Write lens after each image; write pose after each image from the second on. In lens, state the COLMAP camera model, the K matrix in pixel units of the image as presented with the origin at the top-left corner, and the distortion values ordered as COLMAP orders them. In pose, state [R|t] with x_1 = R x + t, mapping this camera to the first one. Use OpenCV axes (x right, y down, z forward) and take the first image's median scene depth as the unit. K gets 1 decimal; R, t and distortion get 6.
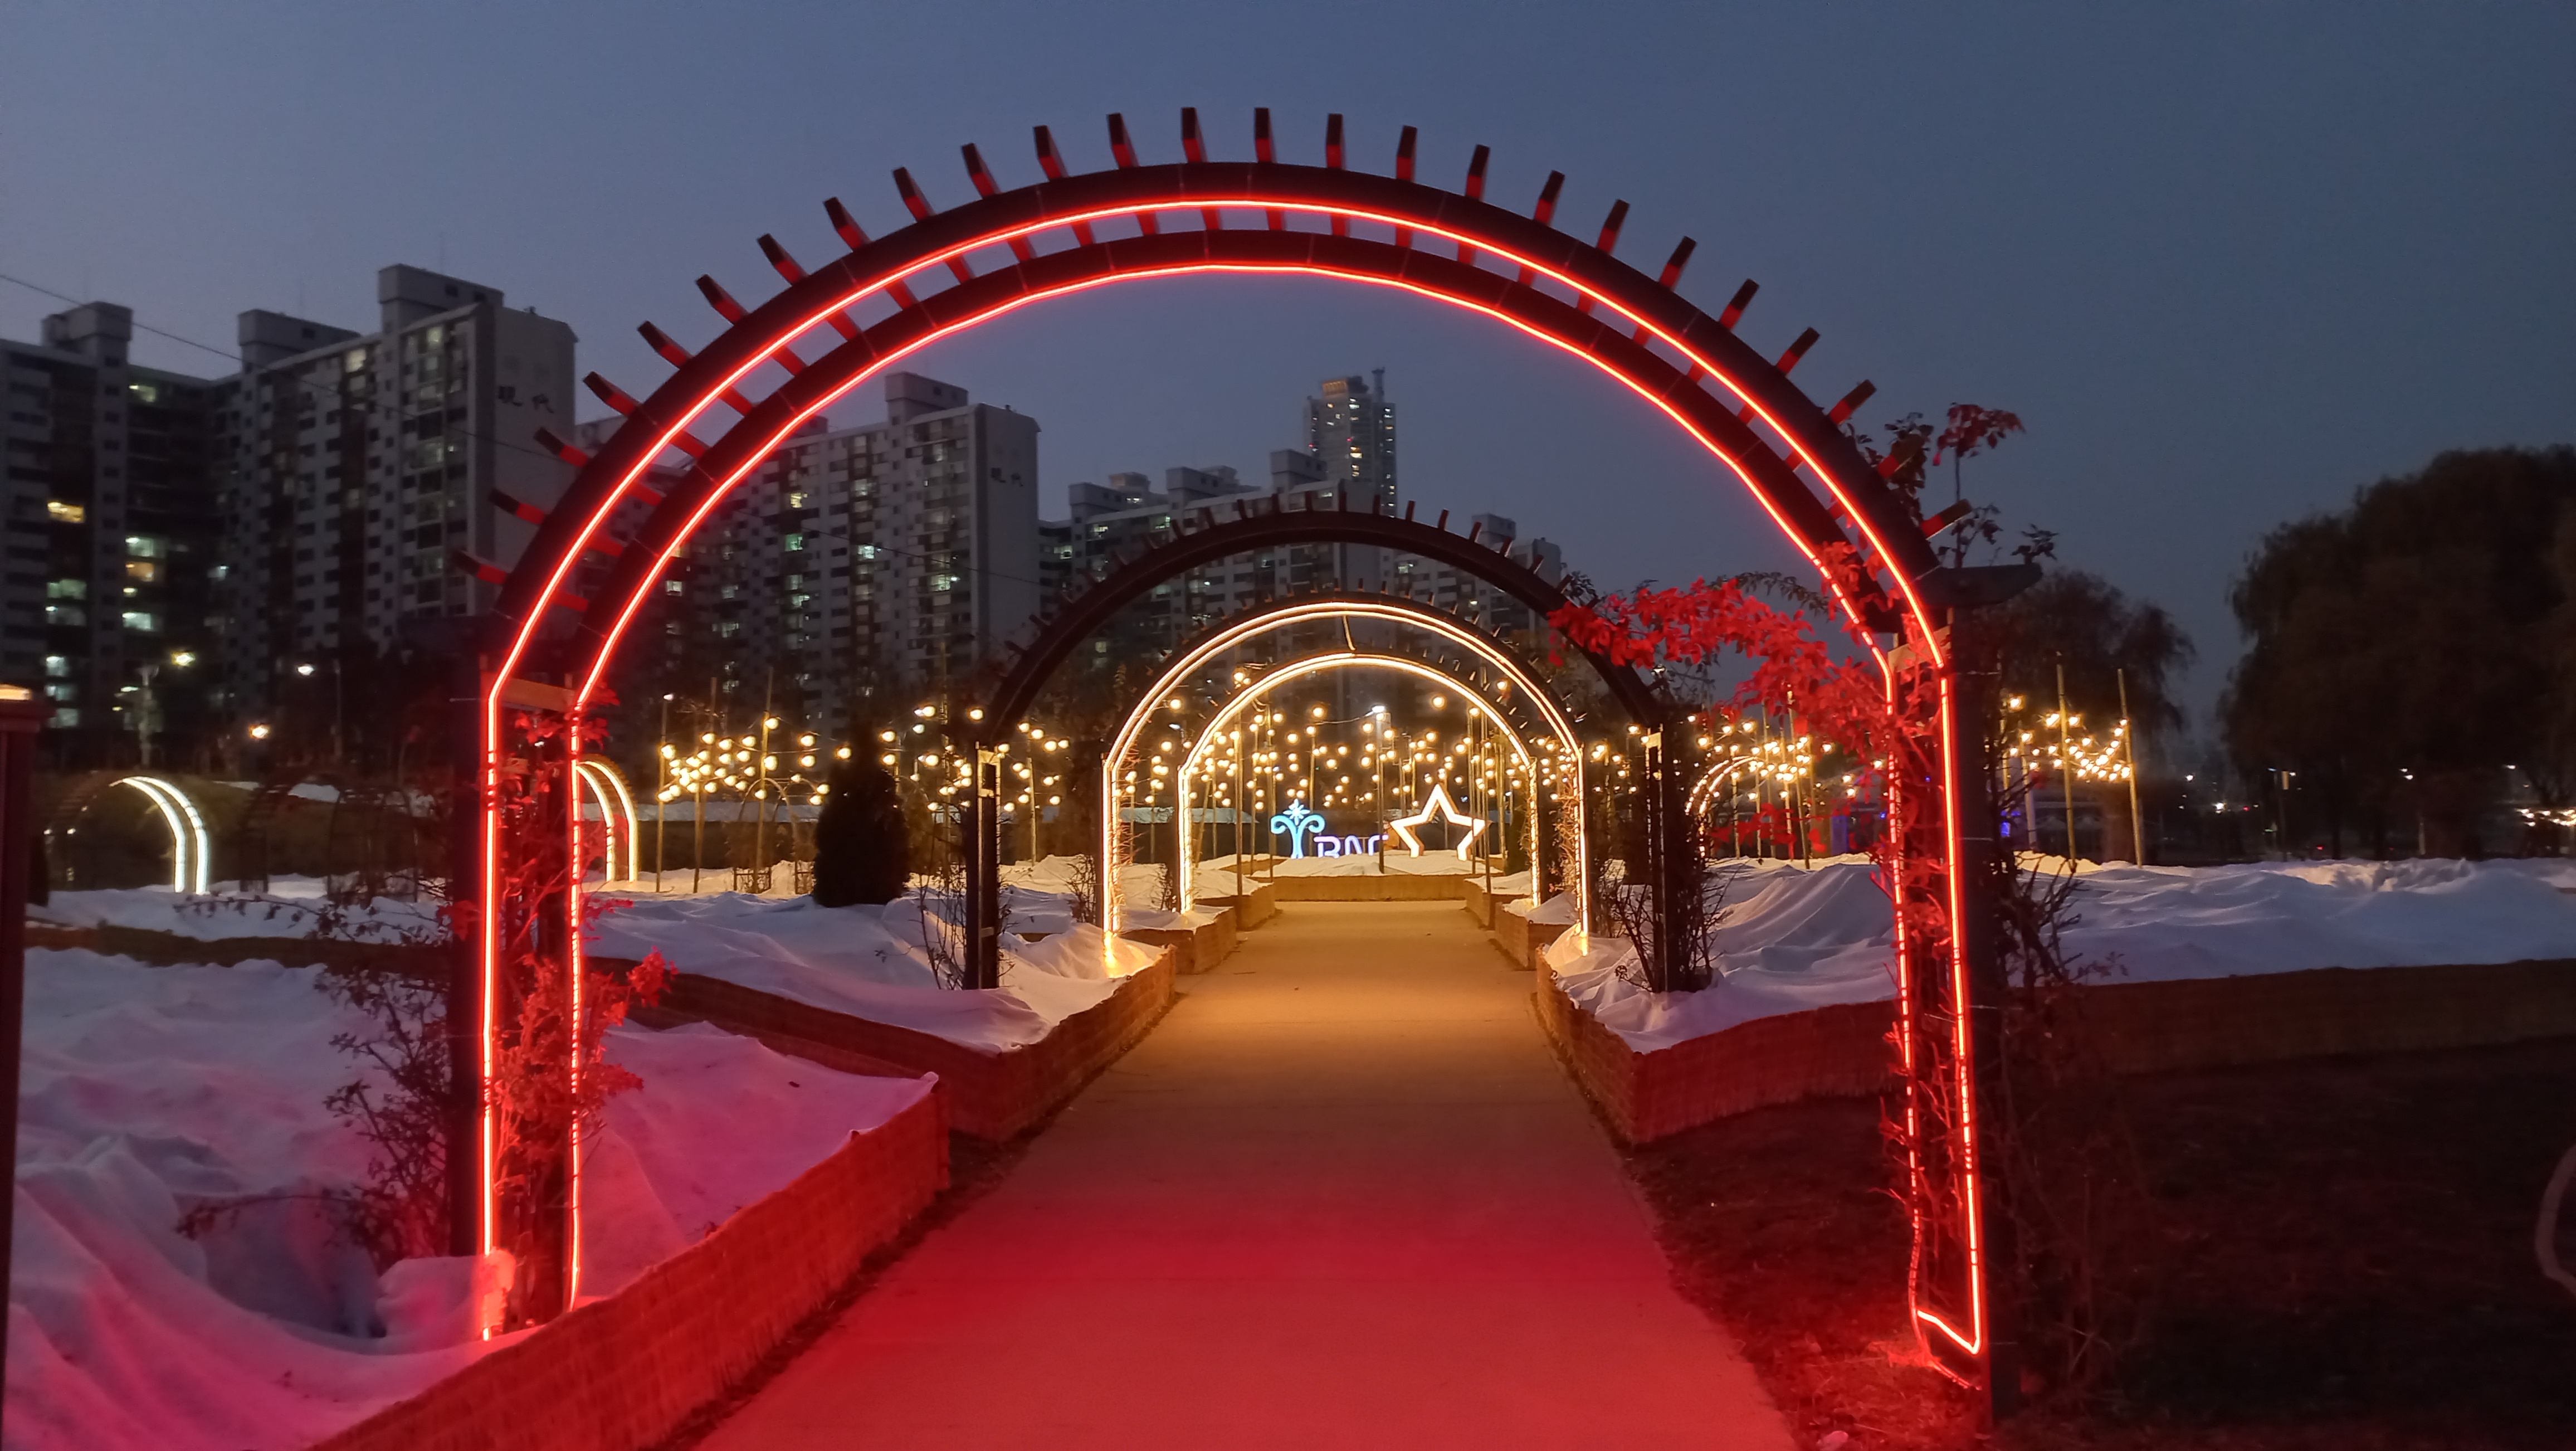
lens RADIAL K [[1784.2, 0, 1288.0], [0, 1784.2, 725.5], [0, 0, 1]] dist [0.001421, -0.000101]
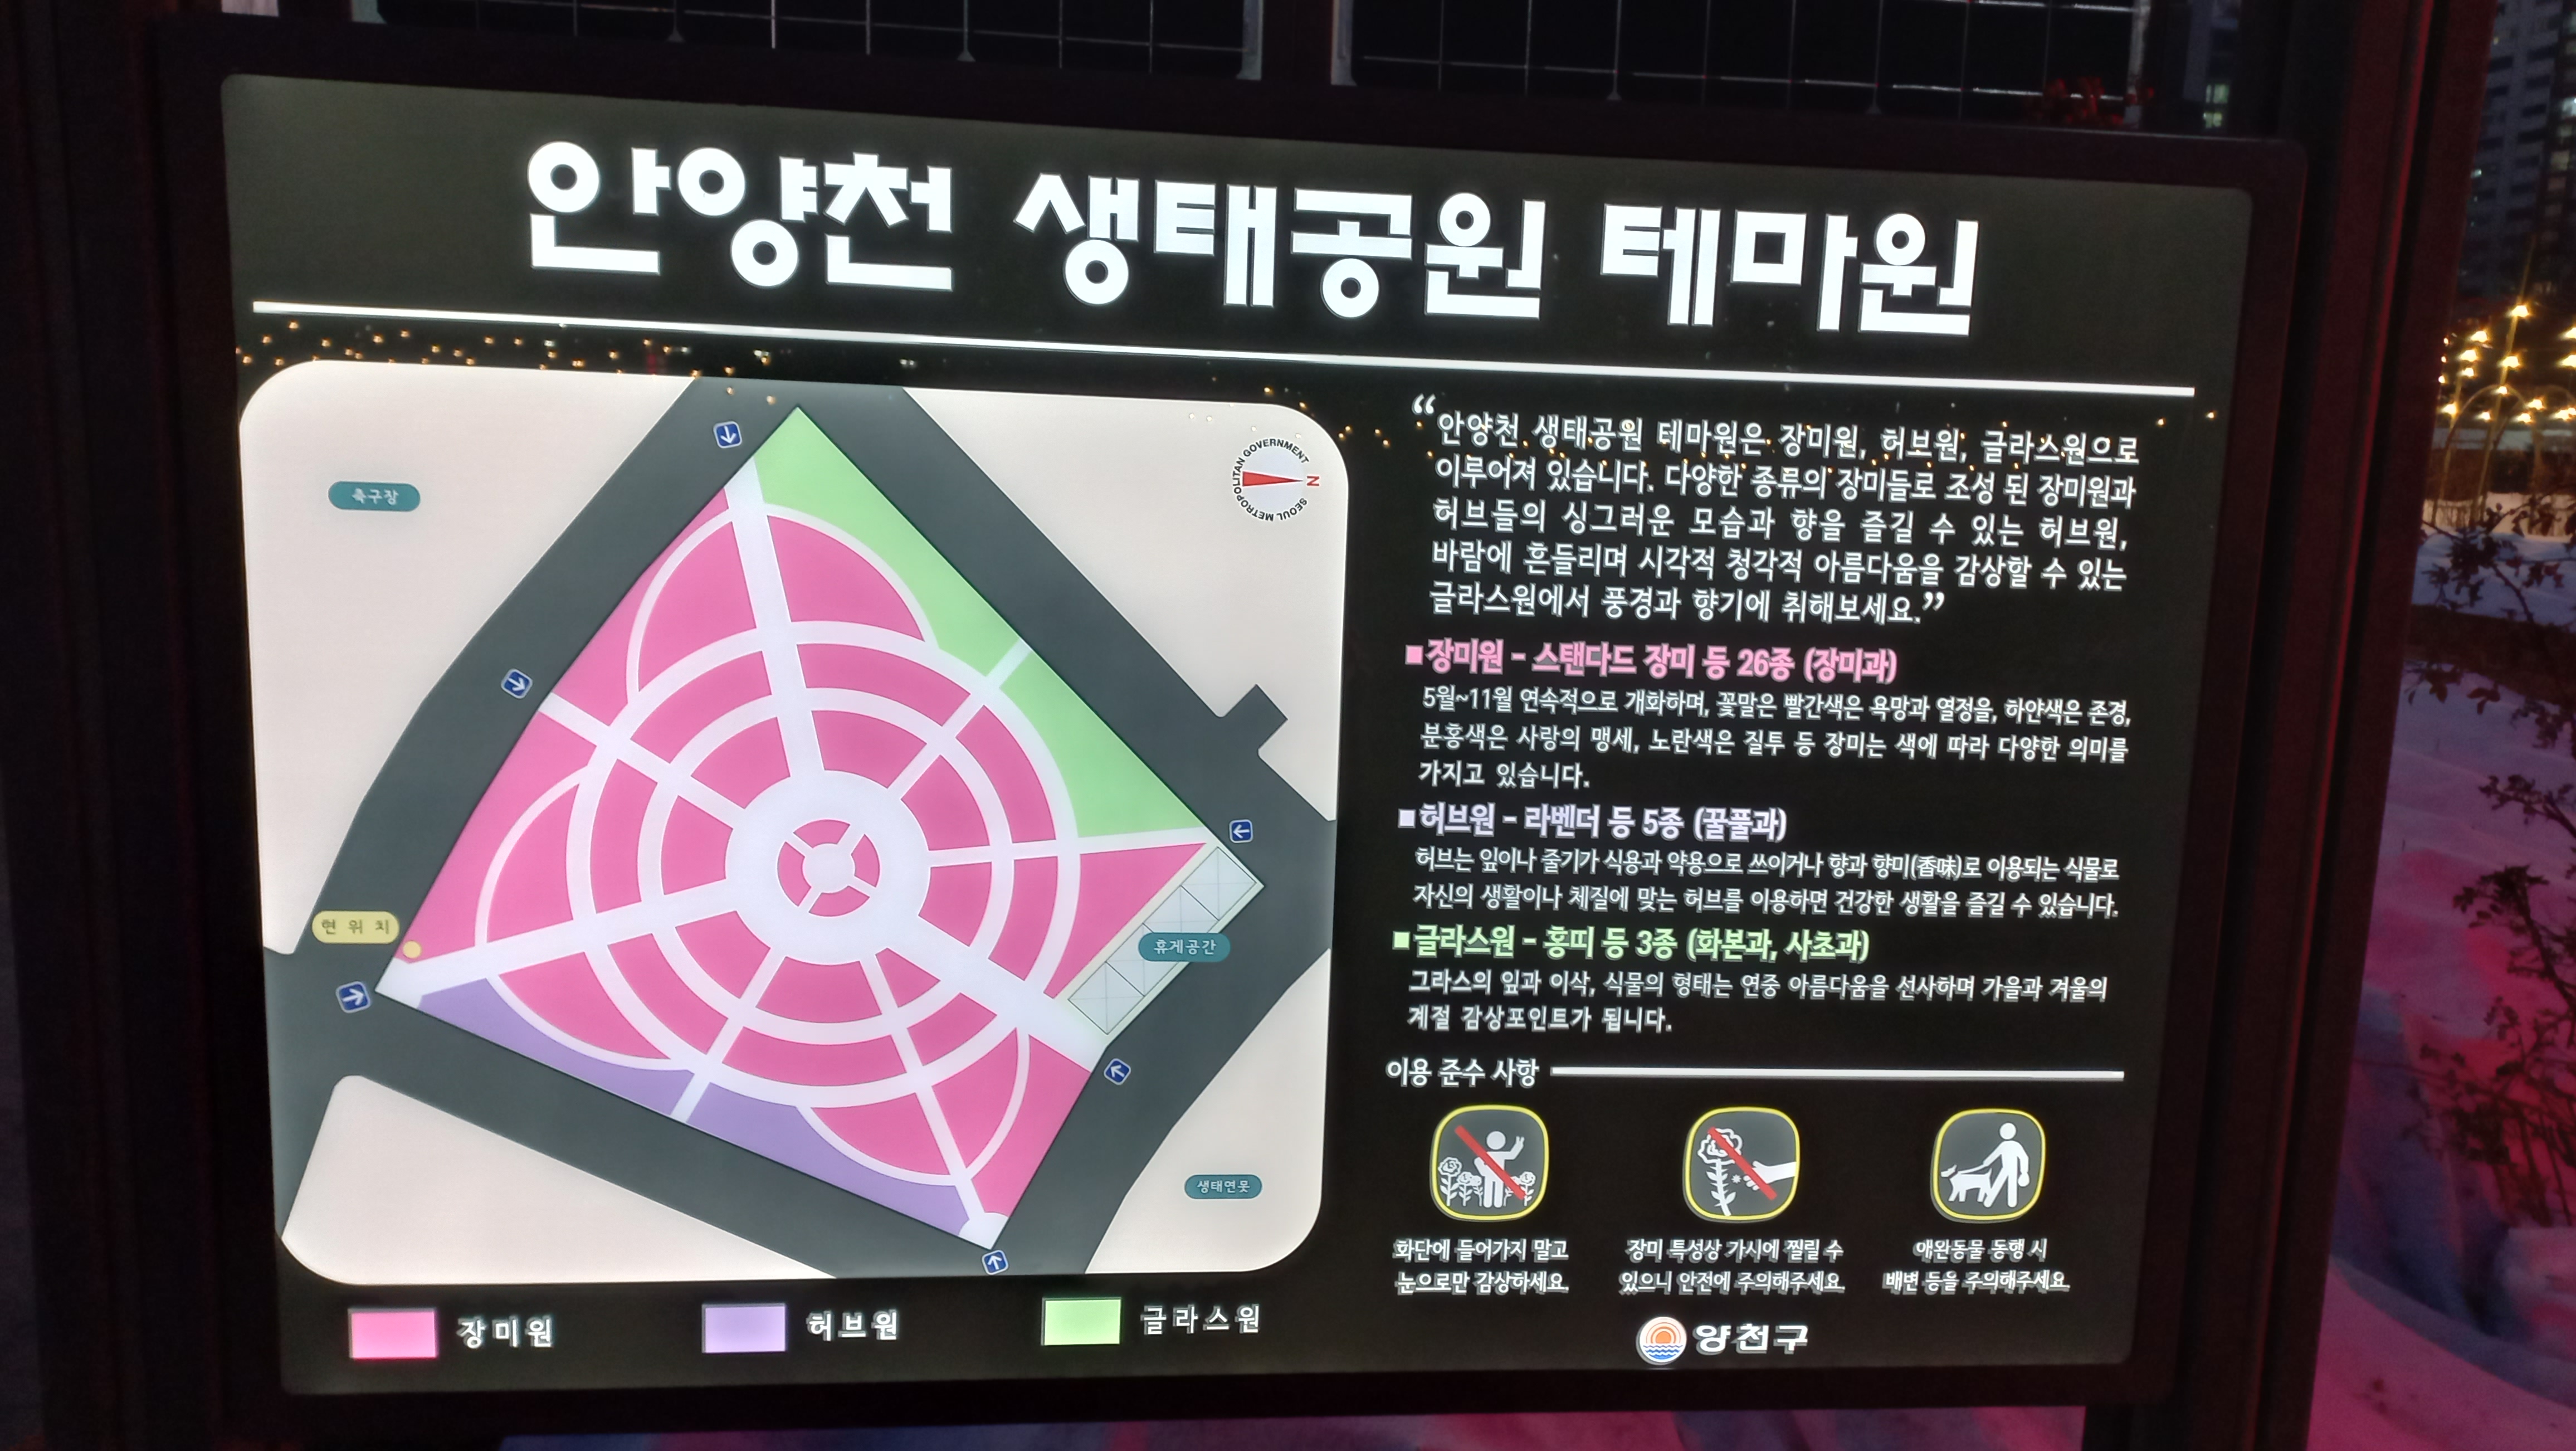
lens RADIAL K [[1784.2, 0, 1288.0], [0, 1784.2, 725.5], [0, 0, 1]] dist [0.001421, -0.000101]
pose [[0.679736, 0.147380, -0.718497, -0.016088], [0.007984, 0.978059, 0.208175, 0.001967], [0.733413, -0.147241, 0.663645, 0.016144]]
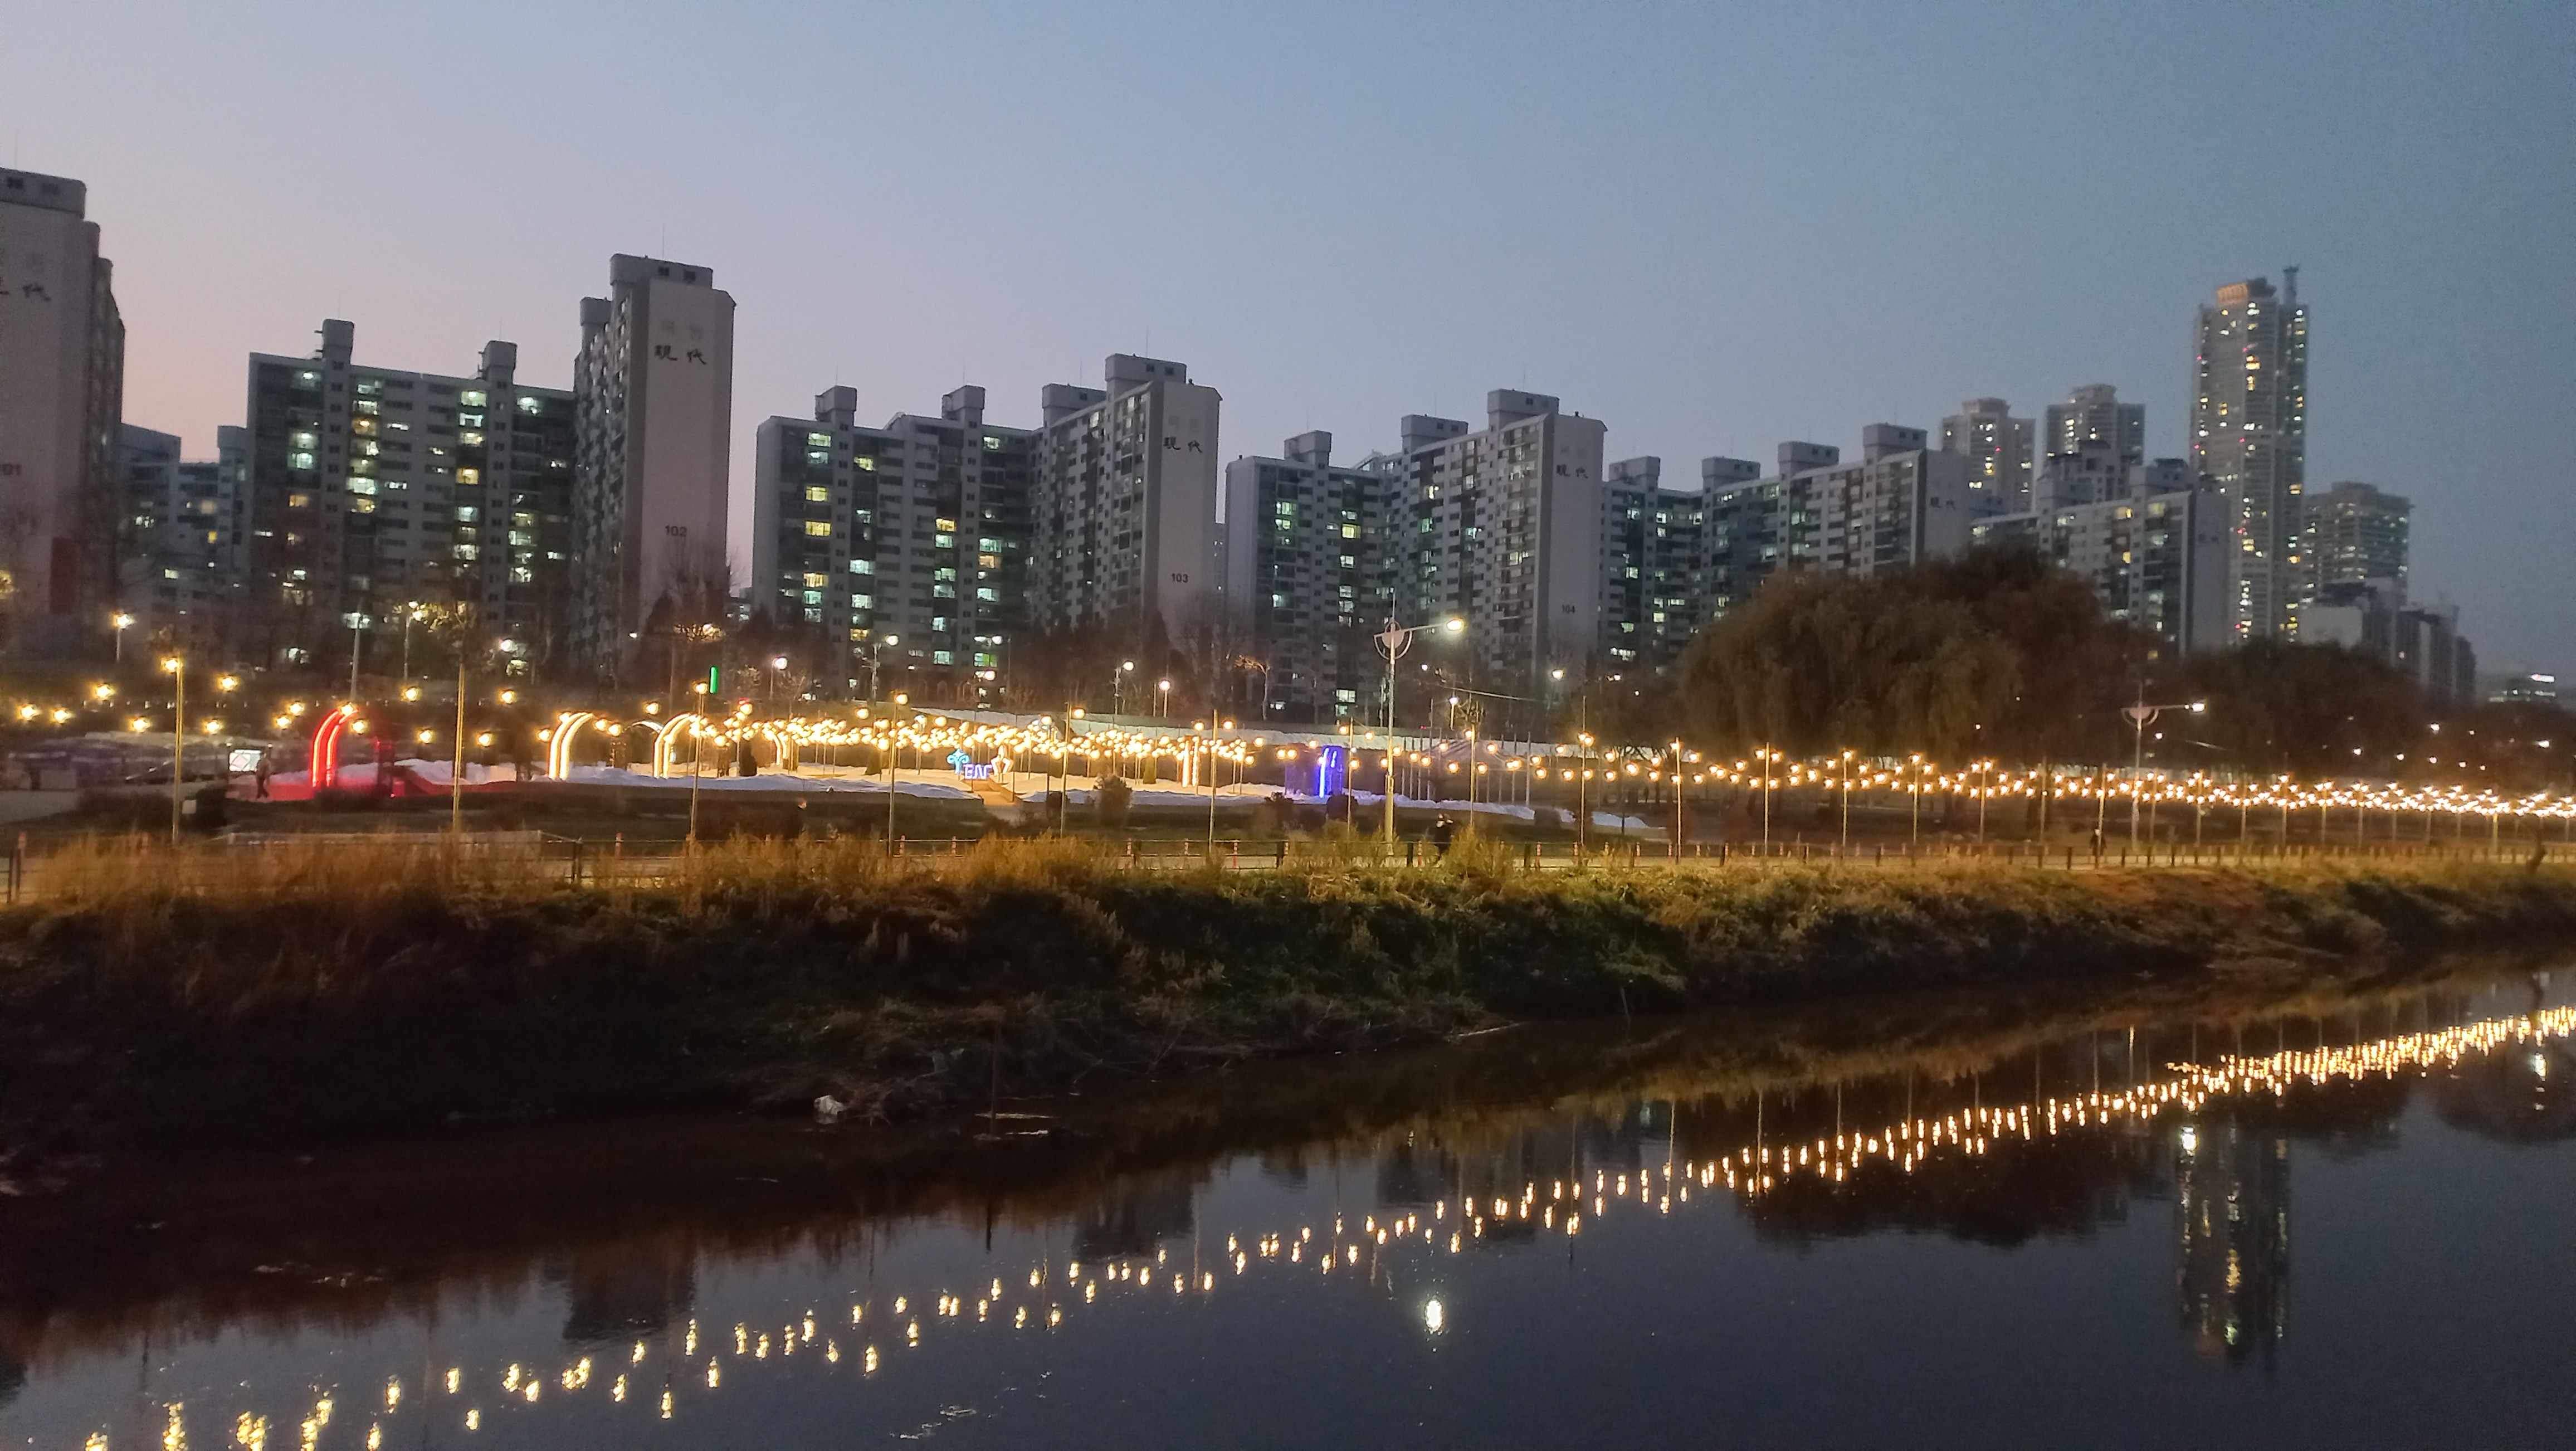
lens RADIAL K [[1771.7, 0, 1288.0], [0, 1771.7, 725.5], [0, 0, 1]] dist [0.085658, -0.220535]
pose [[0.869263, 0.038776, -0.492827, 0.315424], [-0.016558, 0.998643, 0.049368, -0.024075], [0.494073, -0.034753, 0.868725, -0.186977]]
